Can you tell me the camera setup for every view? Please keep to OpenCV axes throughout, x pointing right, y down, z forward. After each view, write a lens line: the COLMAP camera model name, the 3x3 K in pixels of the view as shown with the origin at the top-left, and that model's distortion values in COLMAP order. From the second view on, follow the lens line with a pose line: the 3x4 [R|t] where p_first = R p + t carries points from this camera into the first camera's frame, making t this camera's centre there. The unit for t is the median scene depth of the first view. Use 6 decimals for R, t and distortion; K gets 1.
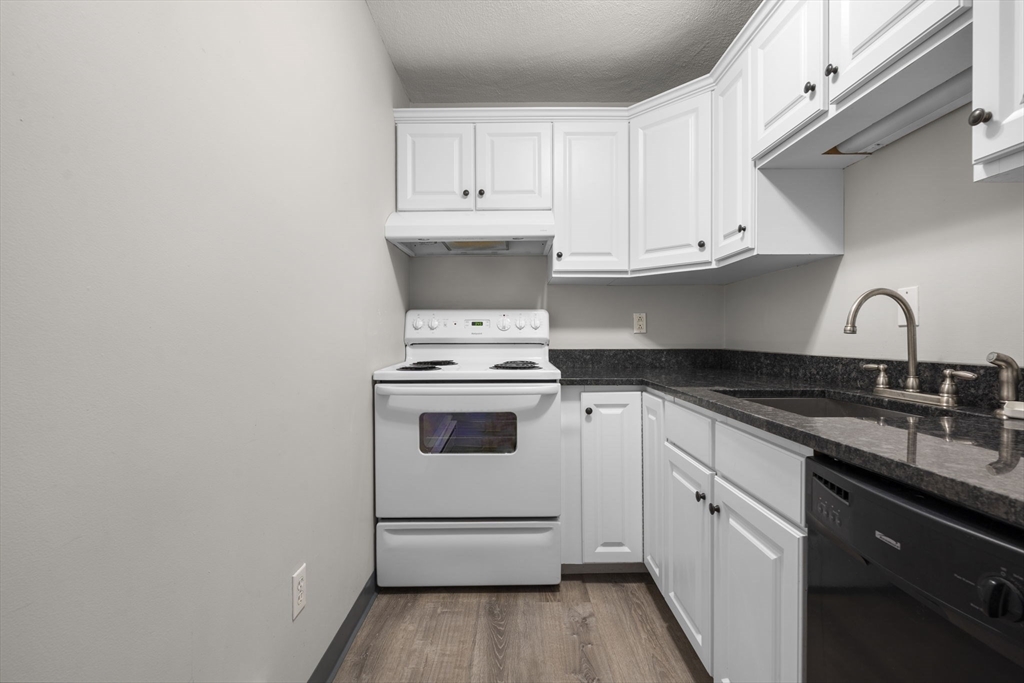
lens RADIAL K [[478.0, 0, 509.6], [0, 478.0, 340.8], [0, 0, 1]] dist [-0.004518, 0.000088]
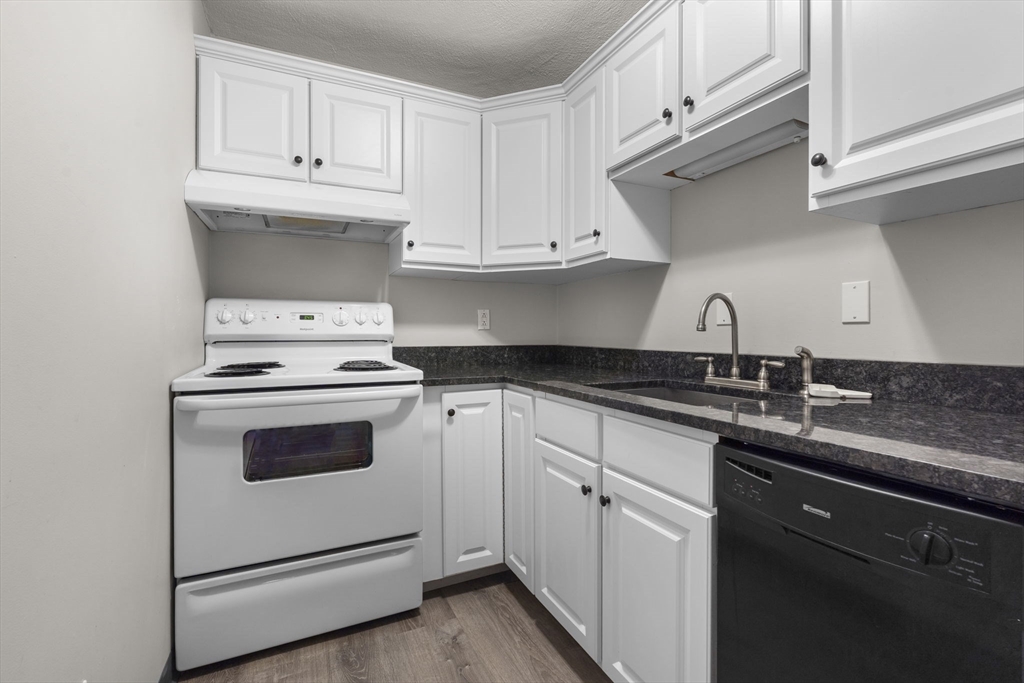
lens RADIAL K [[478.0, 0, 533.0], [0, 478.0, 332.9], [0, 0, 1]] dist [-0.004518, 0.000088]
pose [[0.894532, 0.002121, 0.446998, -0.117869], [0.001889, 0.999962, -0.008526, -0.001058], [-0.446999, 0.008471, 0.894494, 0.096716]]
